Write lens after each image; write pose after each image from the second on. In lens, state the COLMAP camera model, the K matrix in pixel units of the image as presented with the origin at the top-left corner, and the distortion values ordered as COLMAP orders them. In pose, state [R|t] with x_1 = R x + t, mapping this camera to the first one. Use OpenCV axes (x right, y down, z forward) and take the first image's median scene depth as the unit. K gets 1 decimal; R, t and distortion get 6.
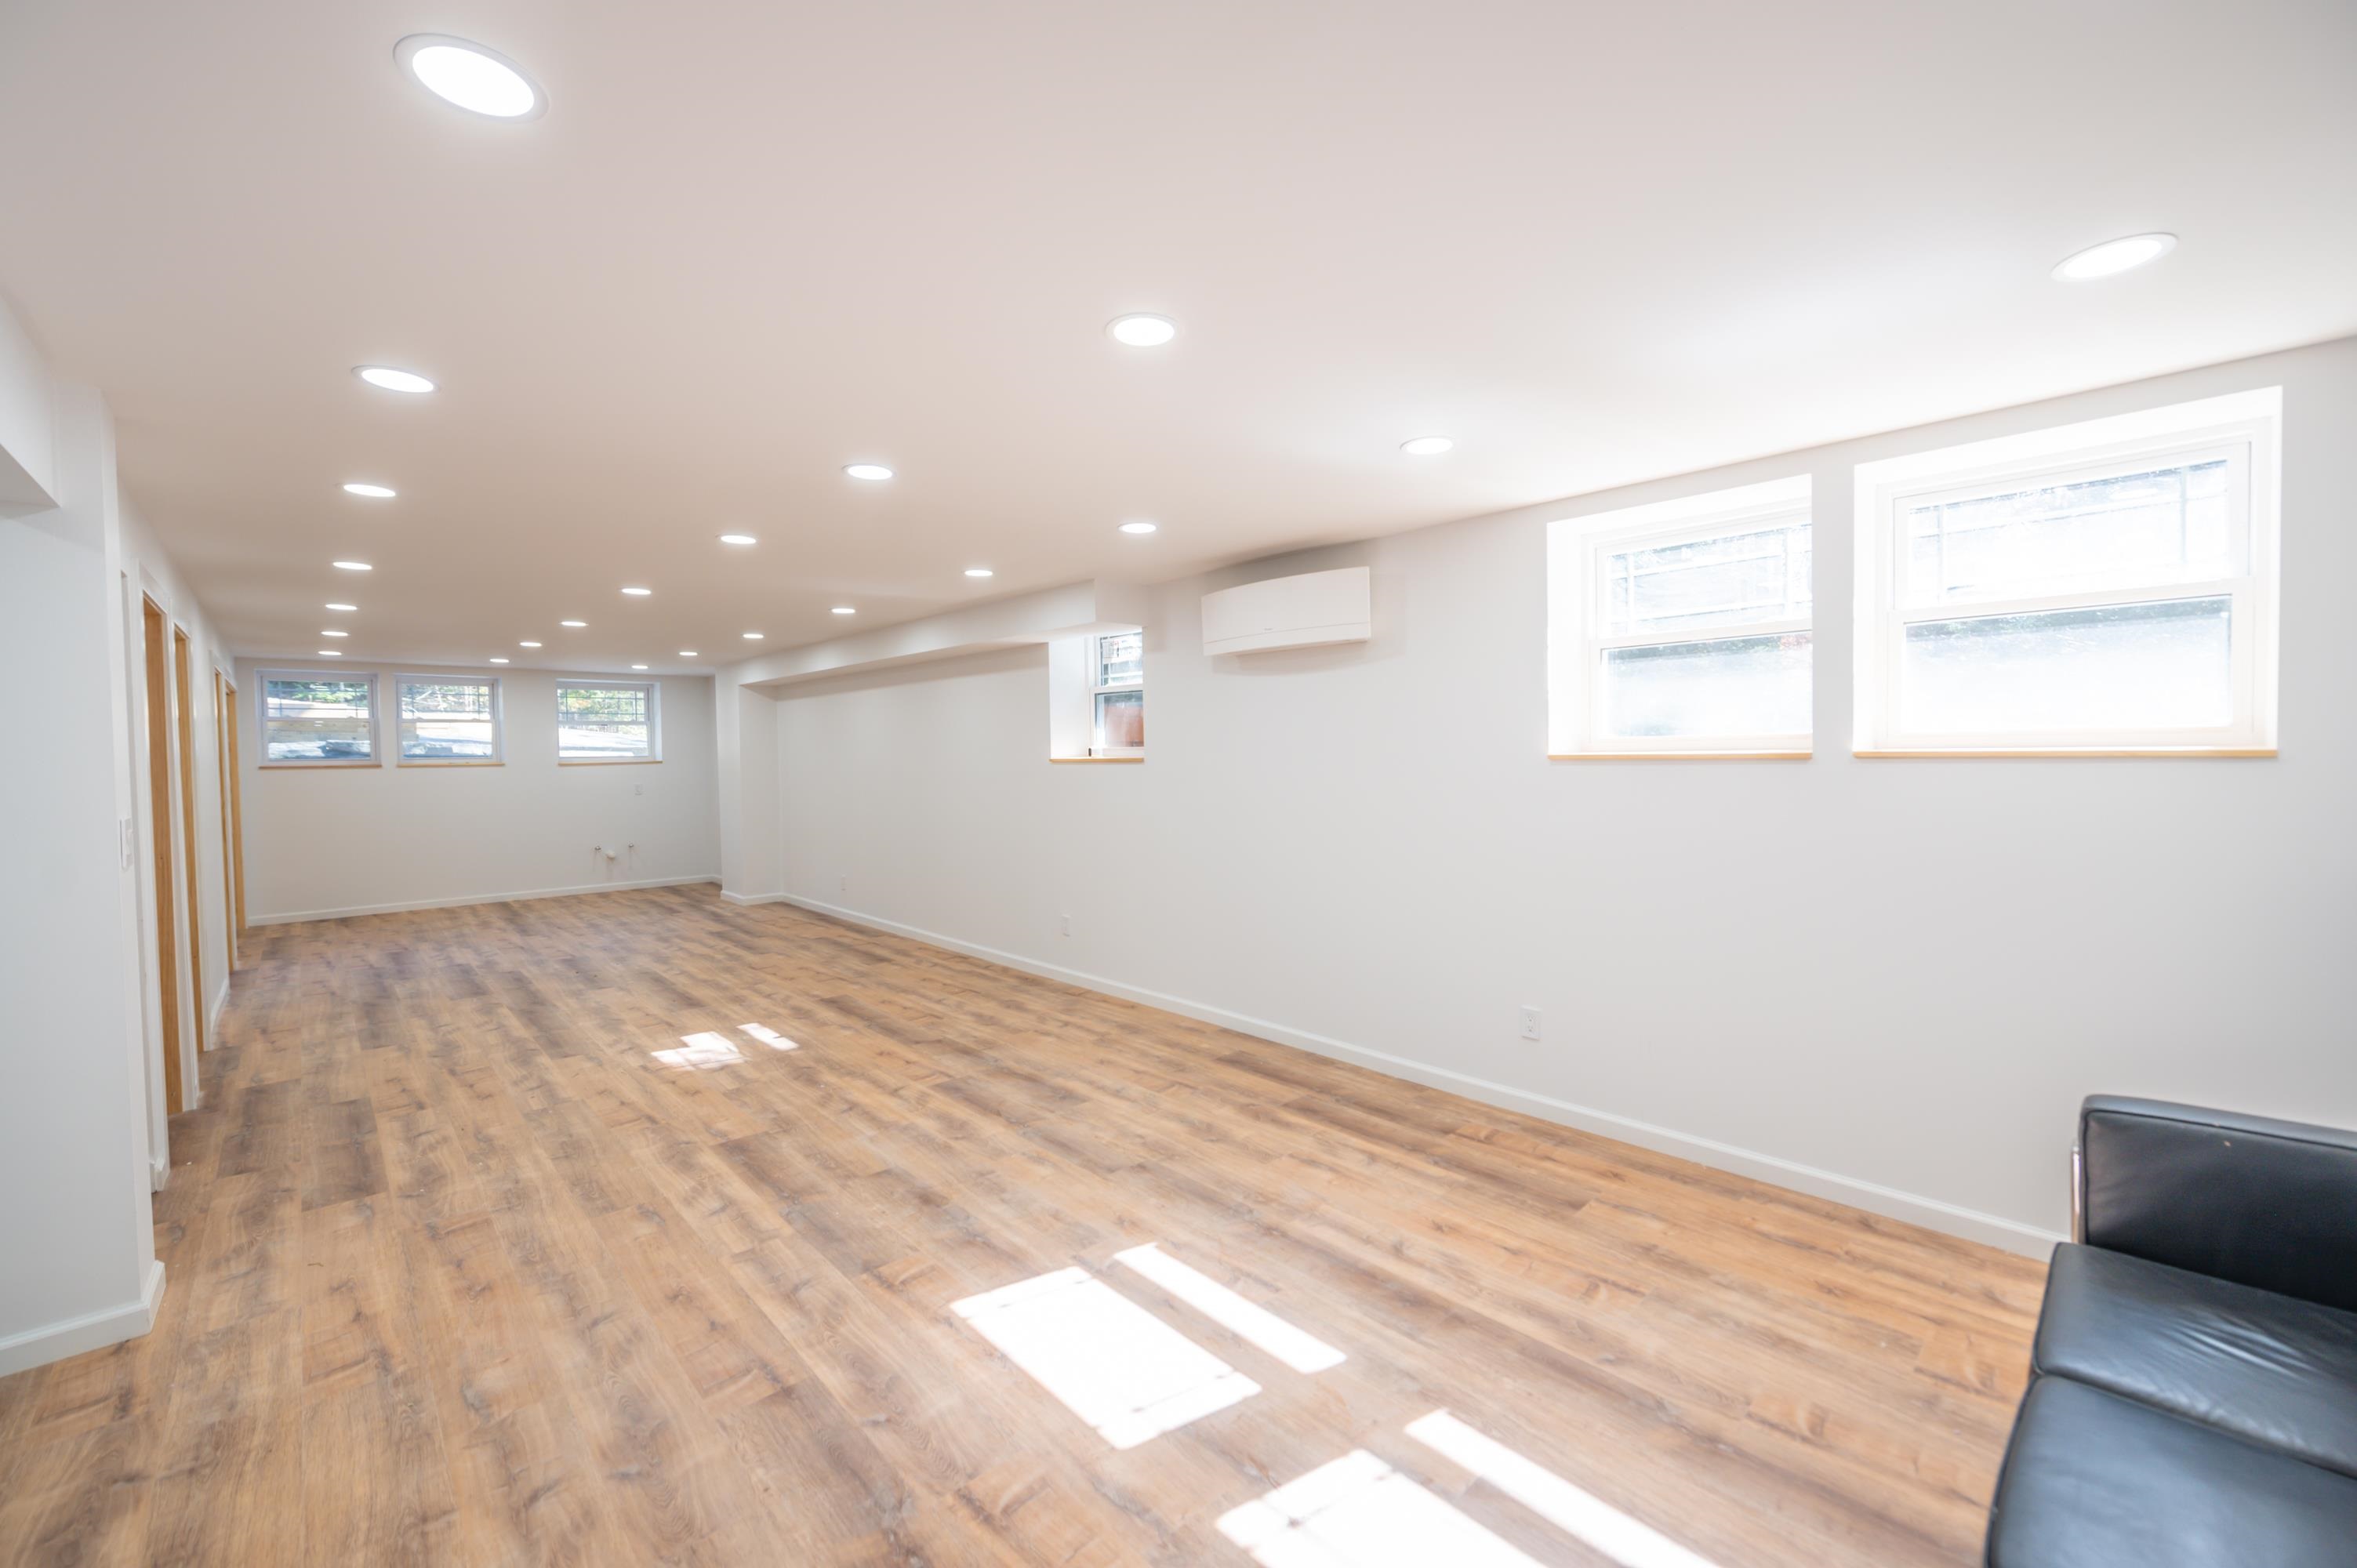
lens RADIAL K [[940.6, 0, 1169.4], [0, 940.6, 779.1], [0, 0, 1]] dist [-0.006093, 0.000078]
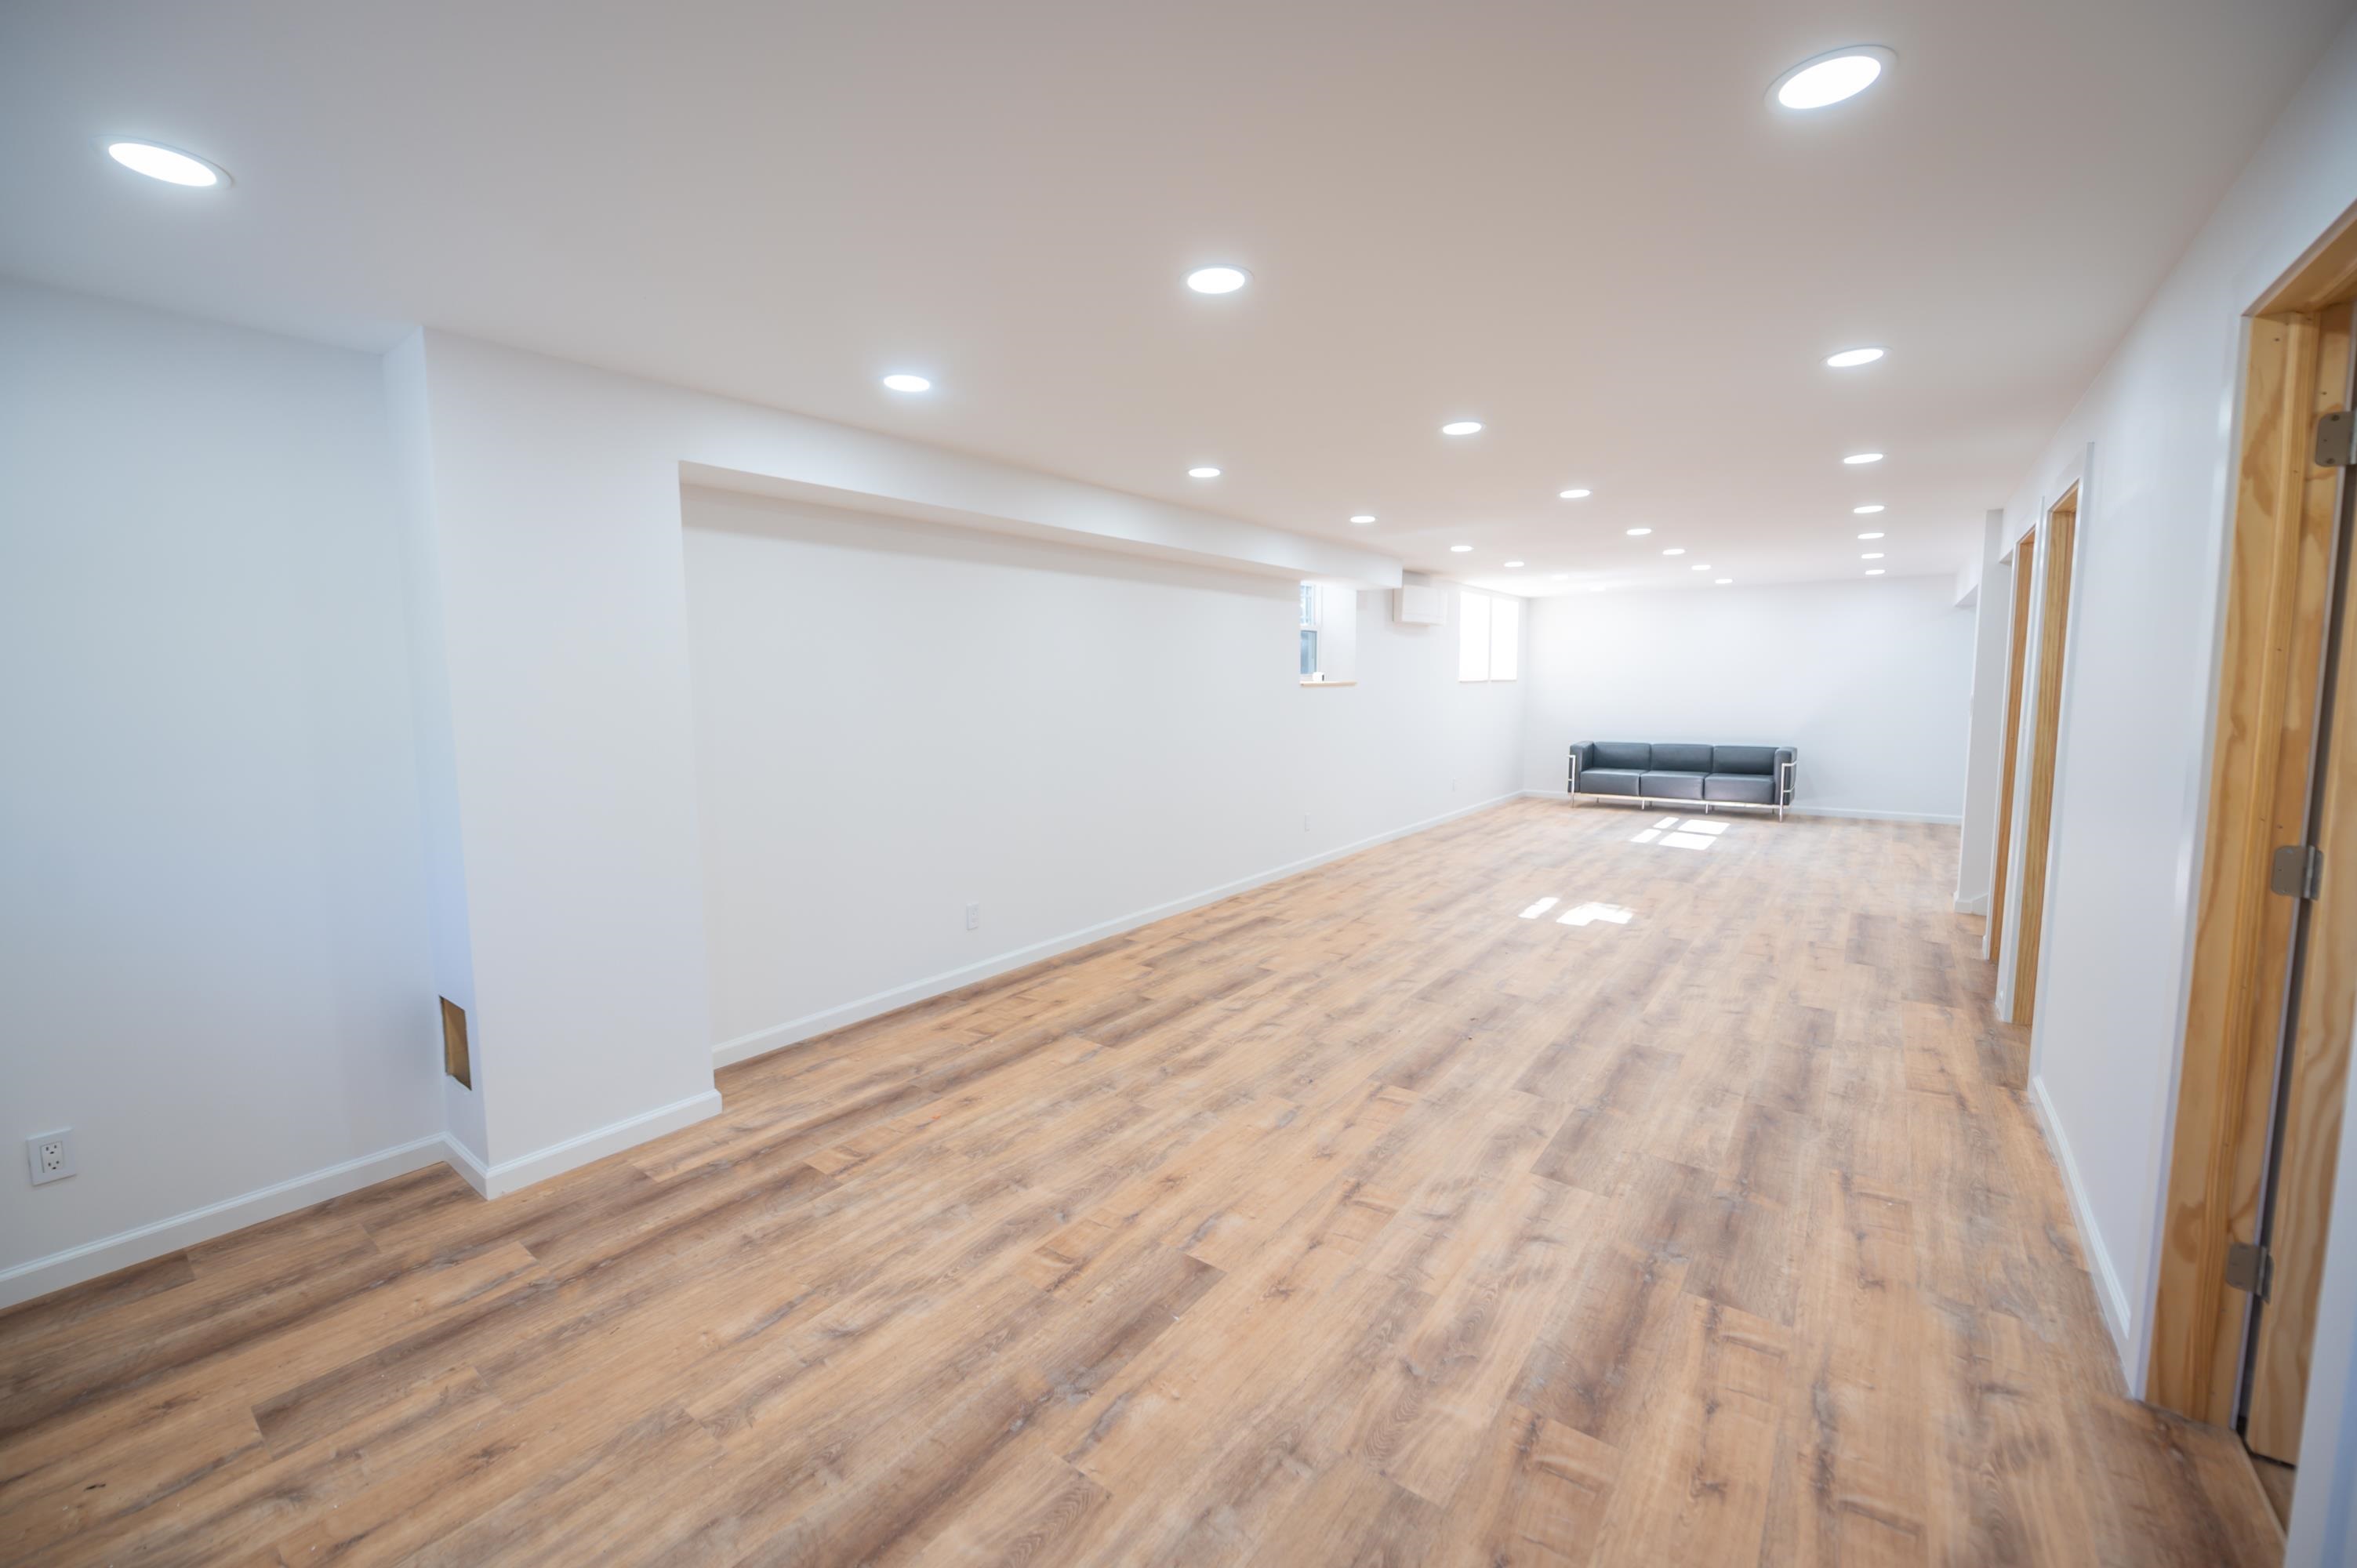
lens RADIAL K [[940.6, 0, 1169.4], [0, 940.6, 779.1], [0, 0, 1]] dist [-0.006093, 0.000078]
pose [[-0.173488, -0.083151, 0.981319, -1.593053], [0.053783, 0.994142, 0.093746, -0.033372], [-0.983366, 0.069042, -0.168000, 1.742651]]
